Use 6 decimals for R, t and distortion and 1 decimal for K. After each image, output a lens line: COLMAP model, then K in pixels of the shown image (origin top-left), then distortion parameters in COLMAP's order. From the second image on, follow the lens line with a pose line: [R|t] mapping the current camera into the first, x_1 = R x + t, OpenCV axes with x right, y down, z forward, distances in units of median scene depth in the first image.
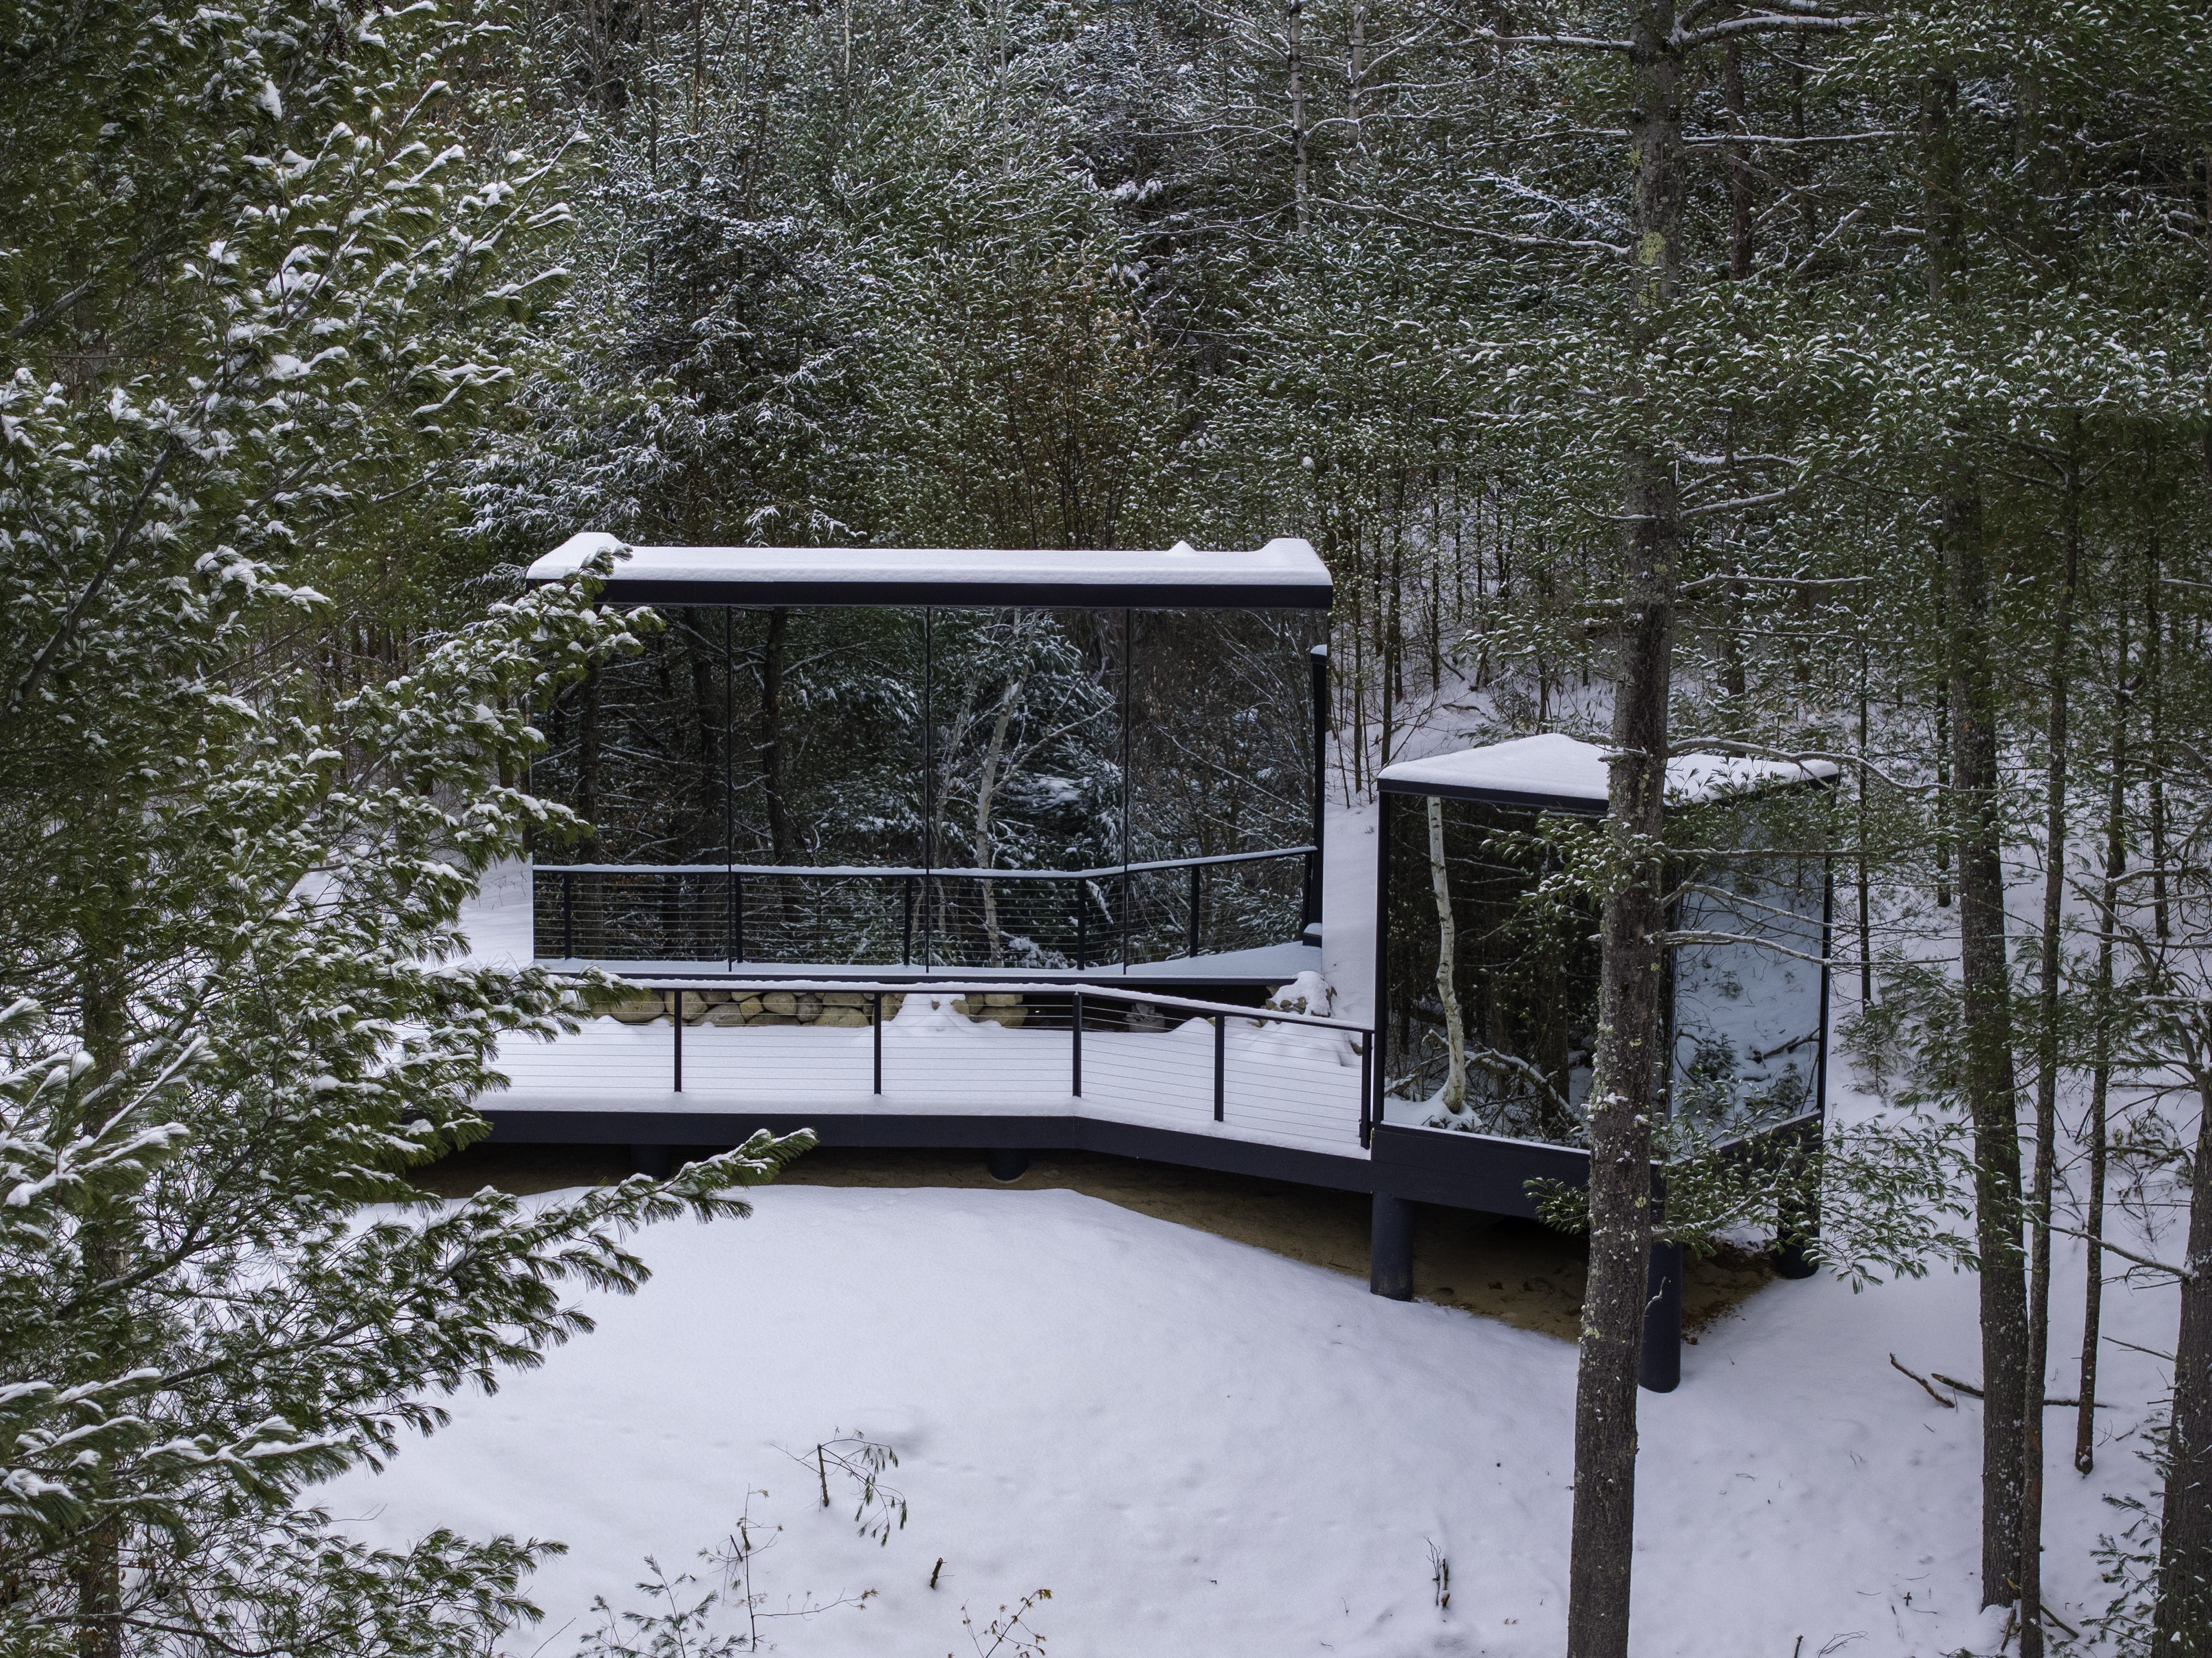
lens RADIAL K [[4492.2, 0, 1111.7], [0, 4492.2, 835.8], [0, 0, 1]] dist [-0.043535, 0.000000]
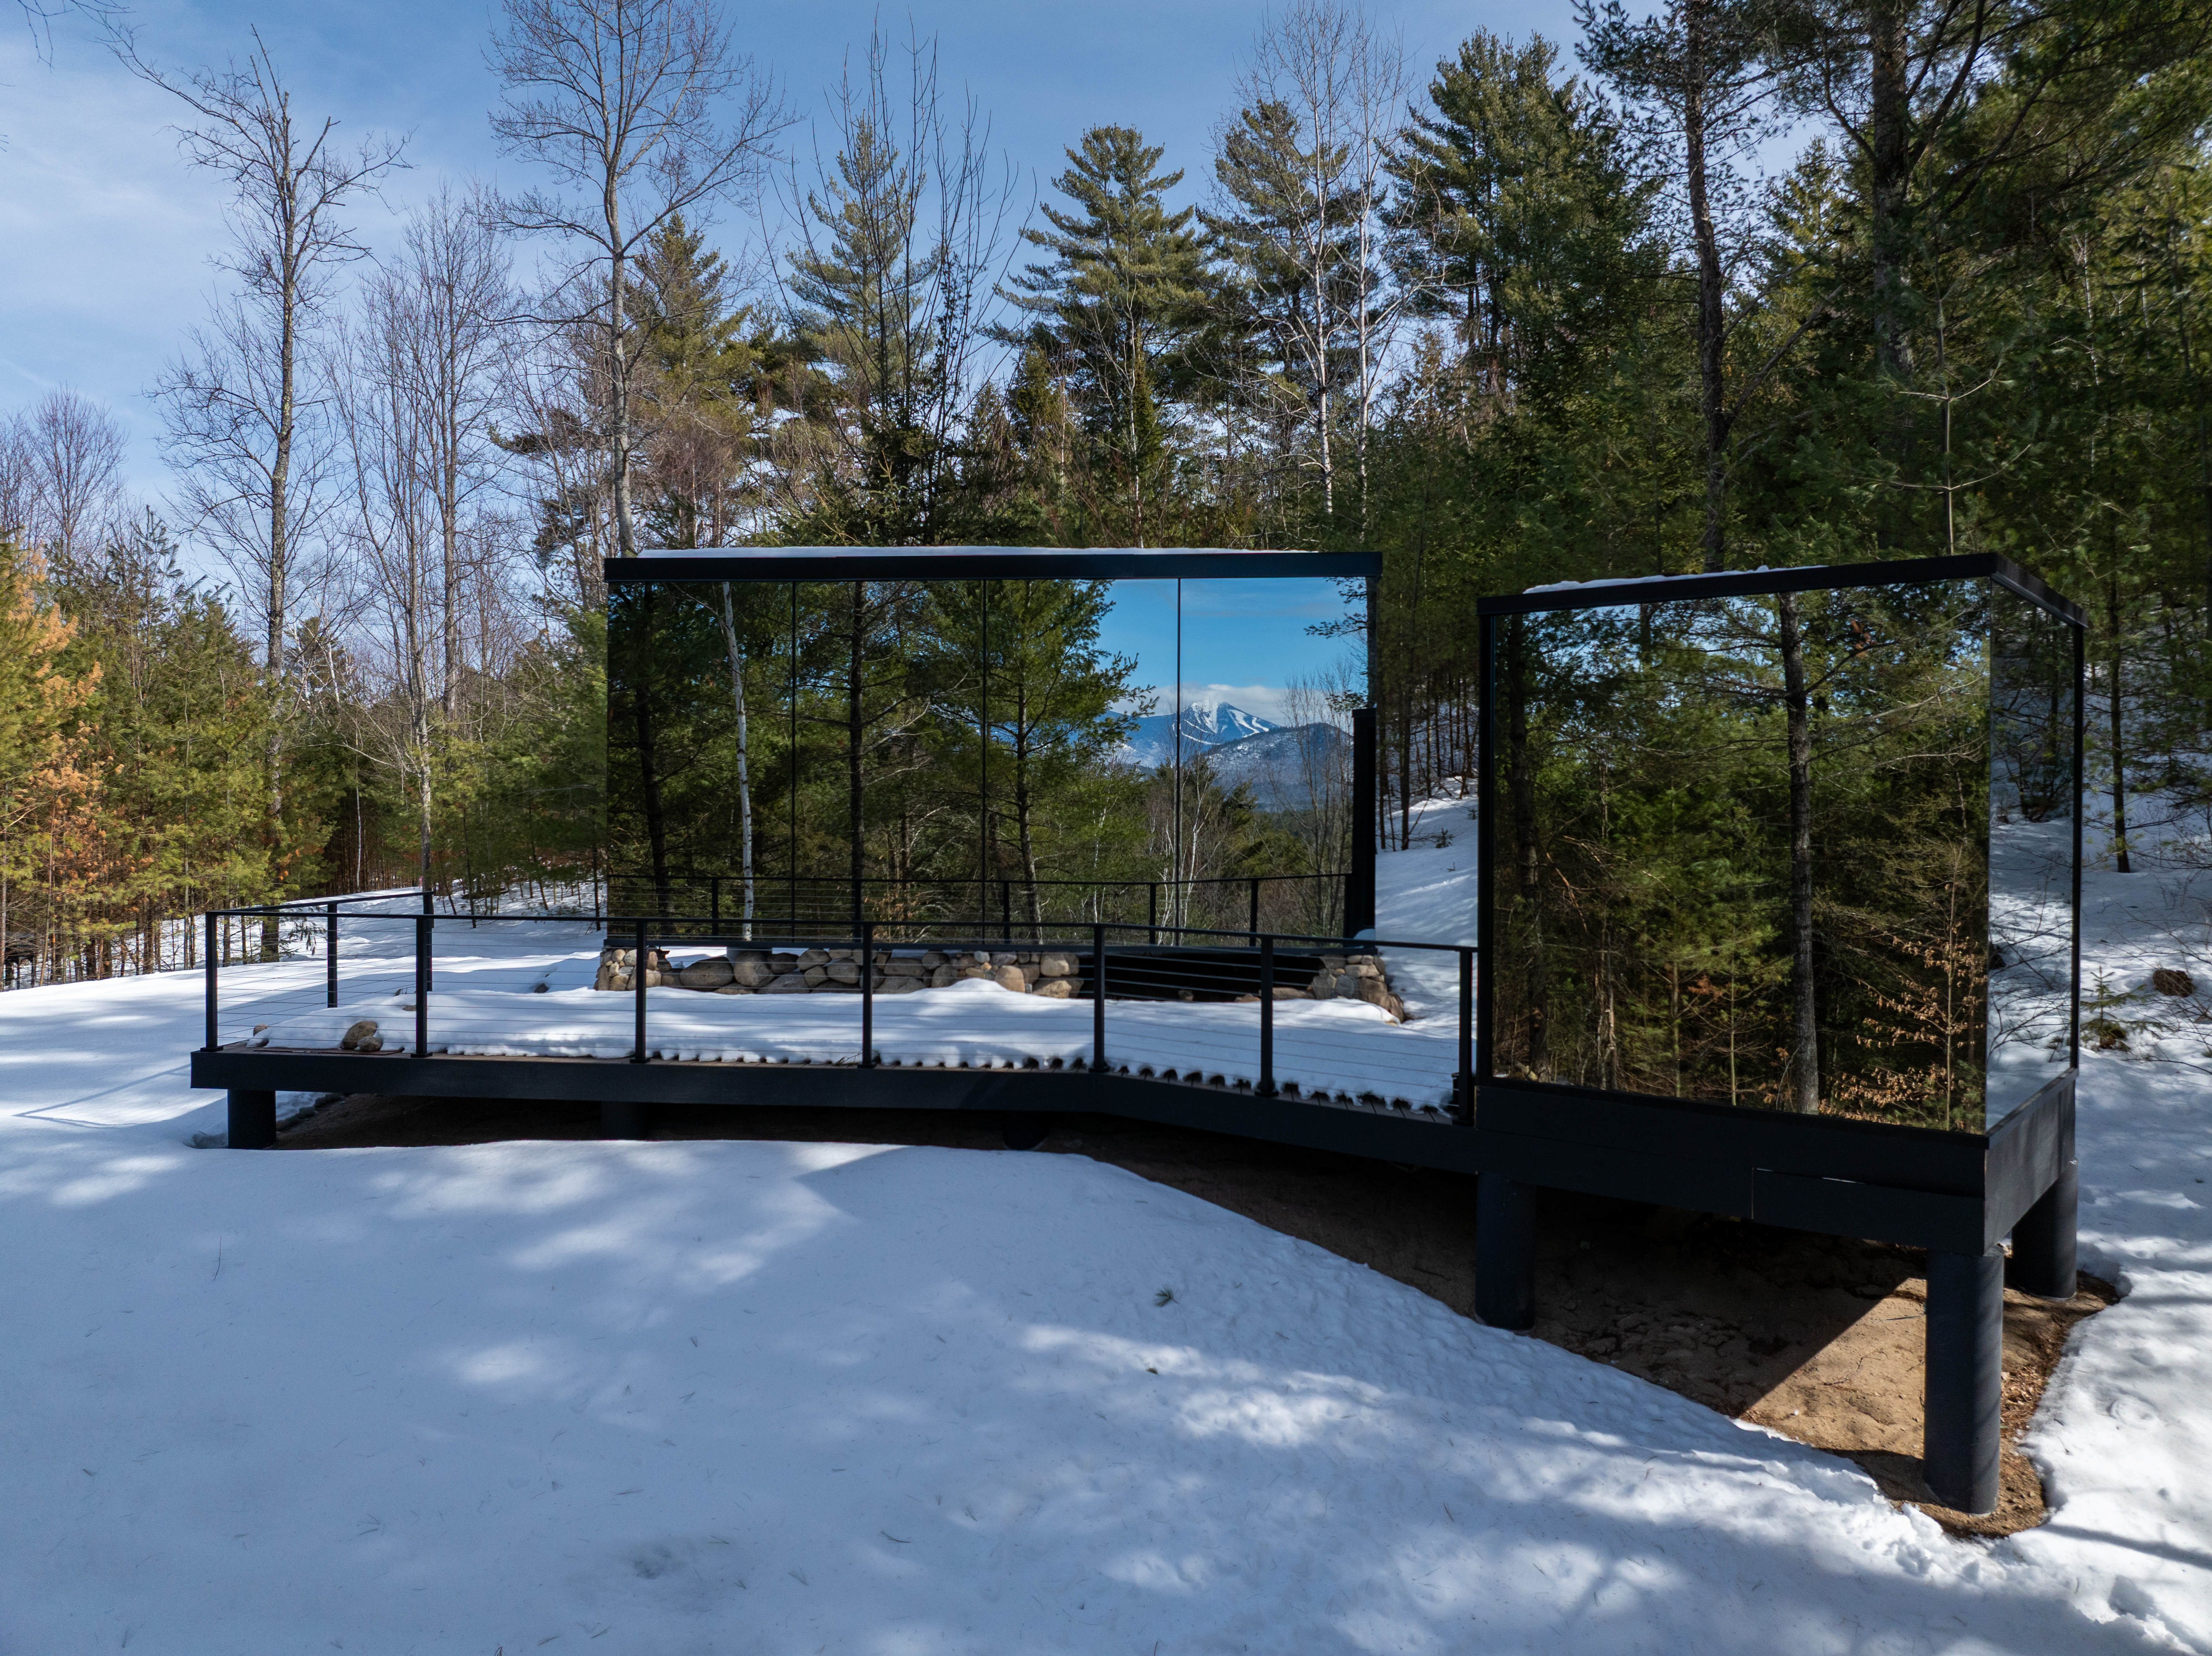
lens RADIAL K [[1554.6, 0, 1110.8], [0, 1554.6, 811.5], [0, 0, 1]] dist [-0.030406, -0.013921]
pose [[0.996141, -0.007895, -0.087417, 0.021986], [-0.004076, 0.990710, -0.135929, 0.057866], [0.087678, 0.135760, 0.986854, 0.768204]]
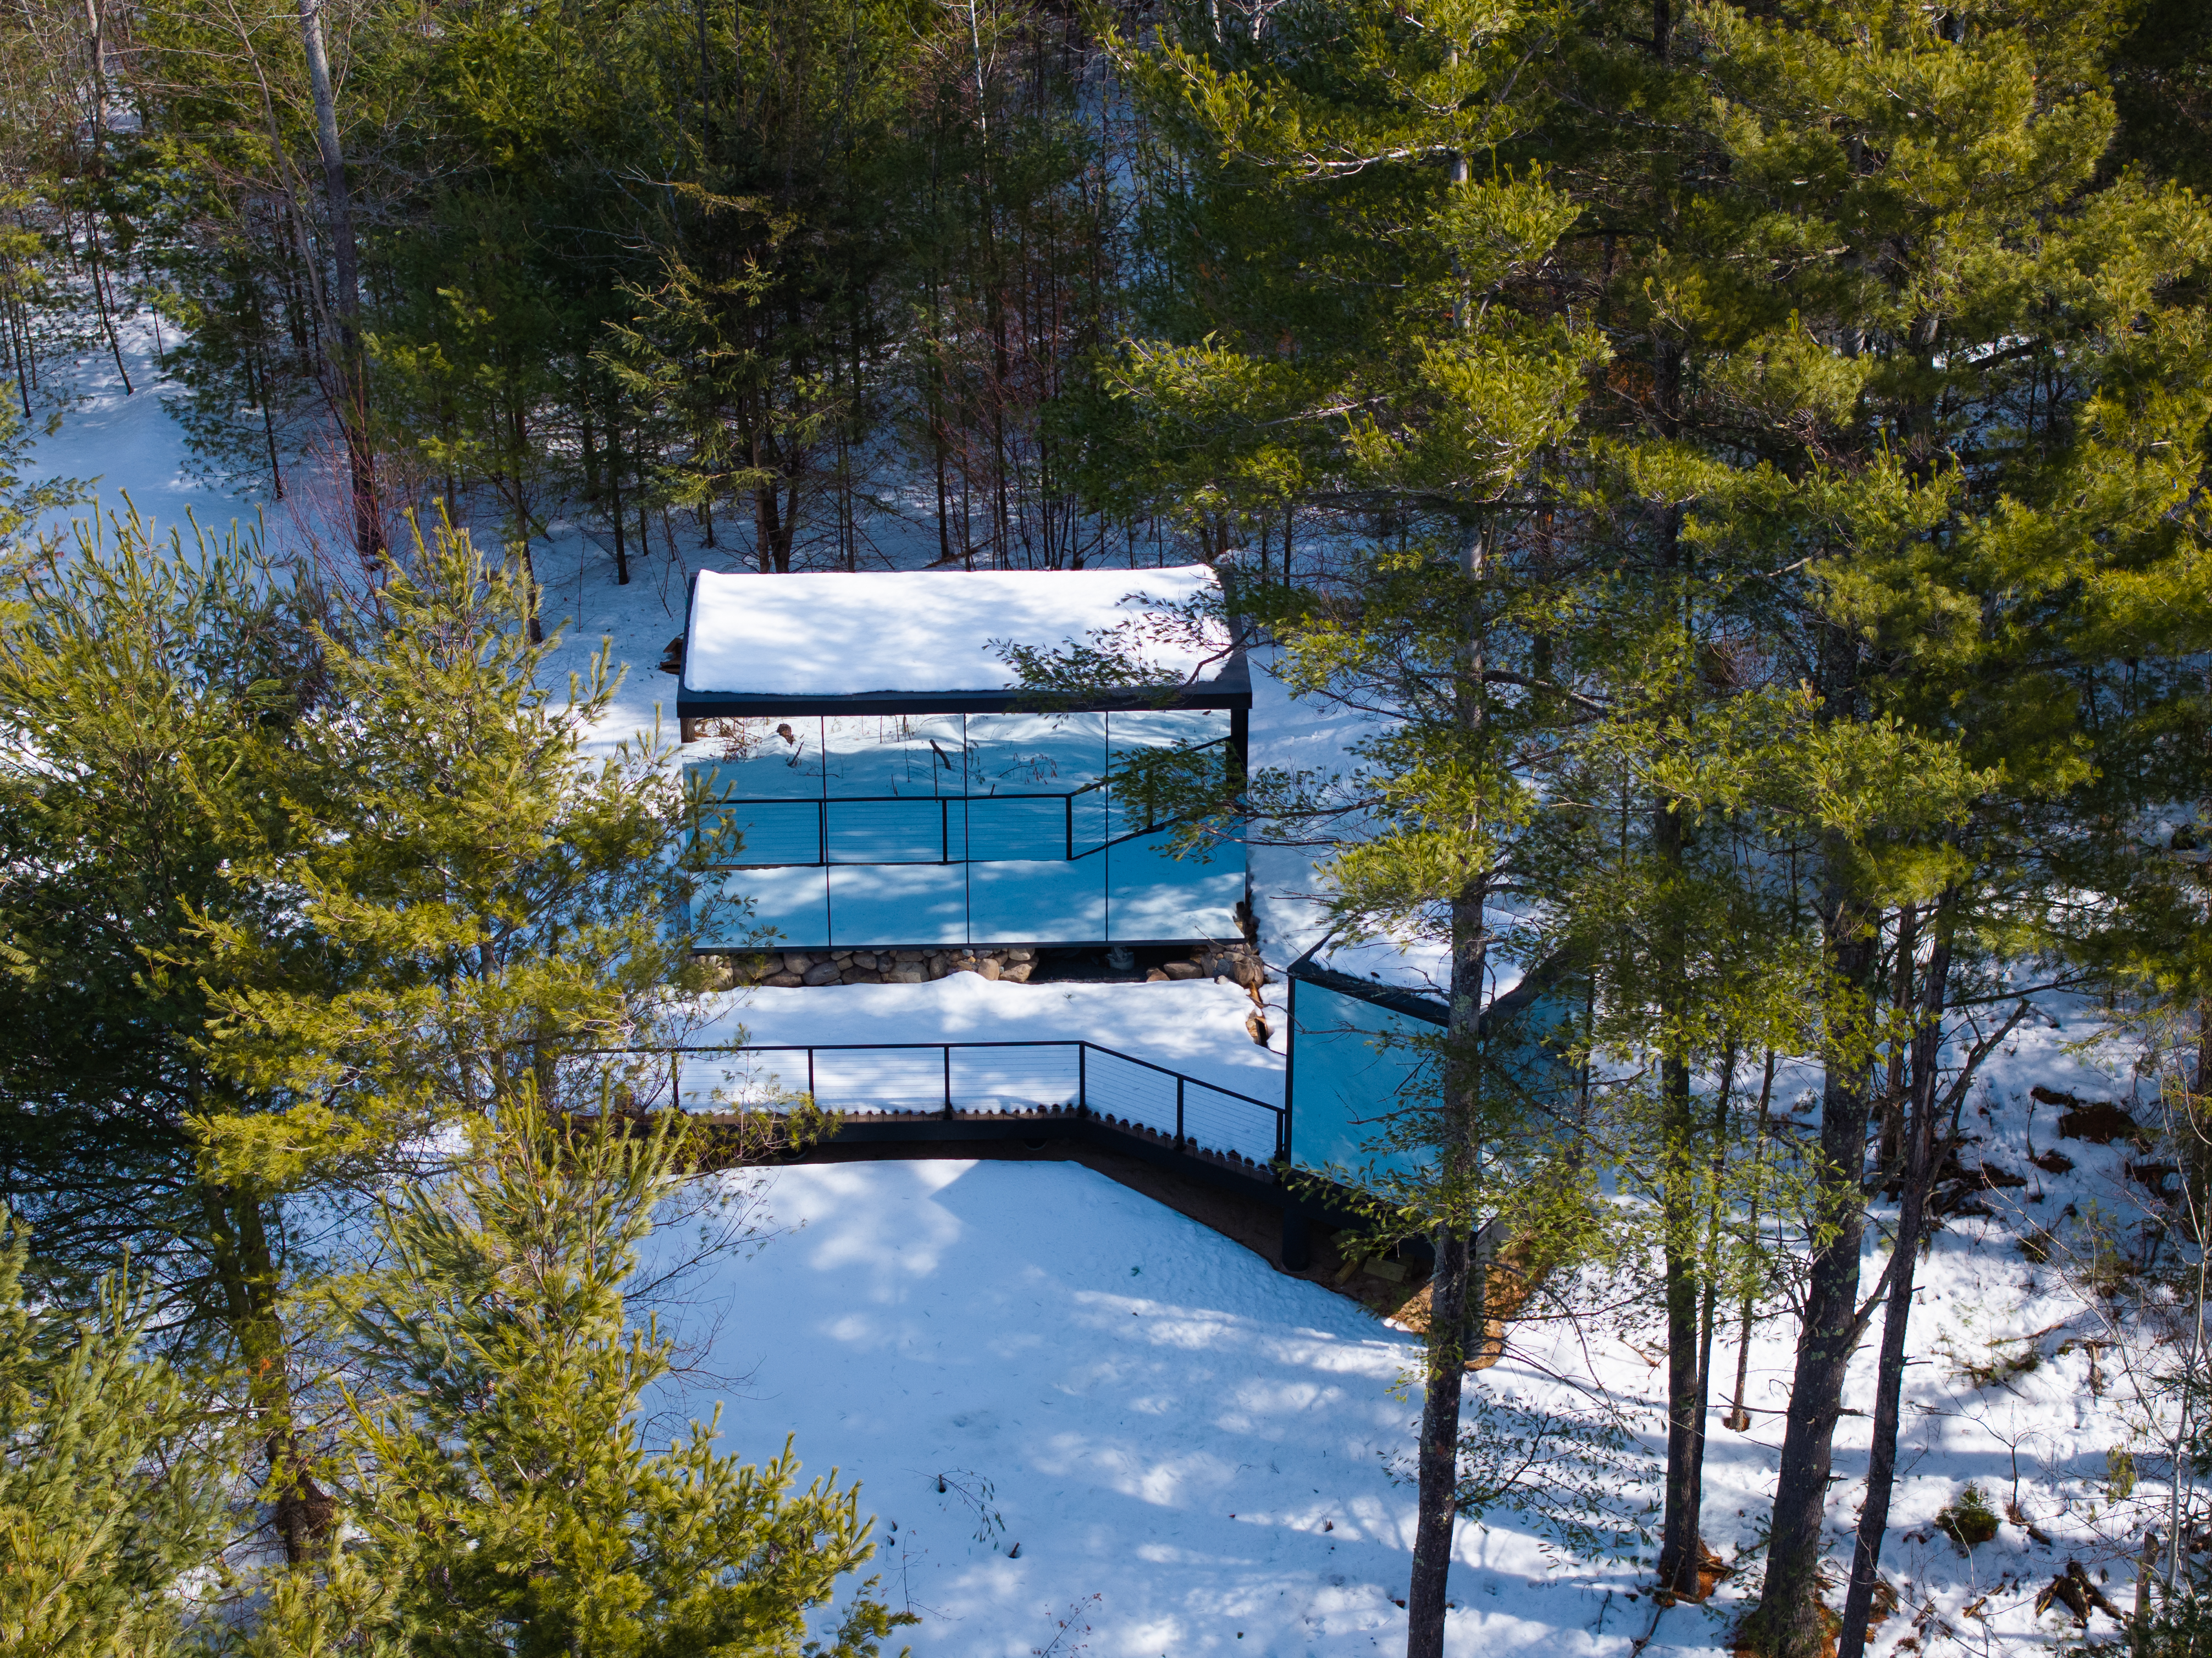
lens RADIAL K [[4492.2, 0, 1093.4], [0, 4492.2, 816.9], [0, 0, 1]] dist [-0.043535, 0.000000]
pose [[0.999226, -0.025762, 0.029739, -0.049737], [0.013798, 0.937273, 0.348323, -0.594419], [-0.036847, -0.347642, 0.936903, -0.386776]]
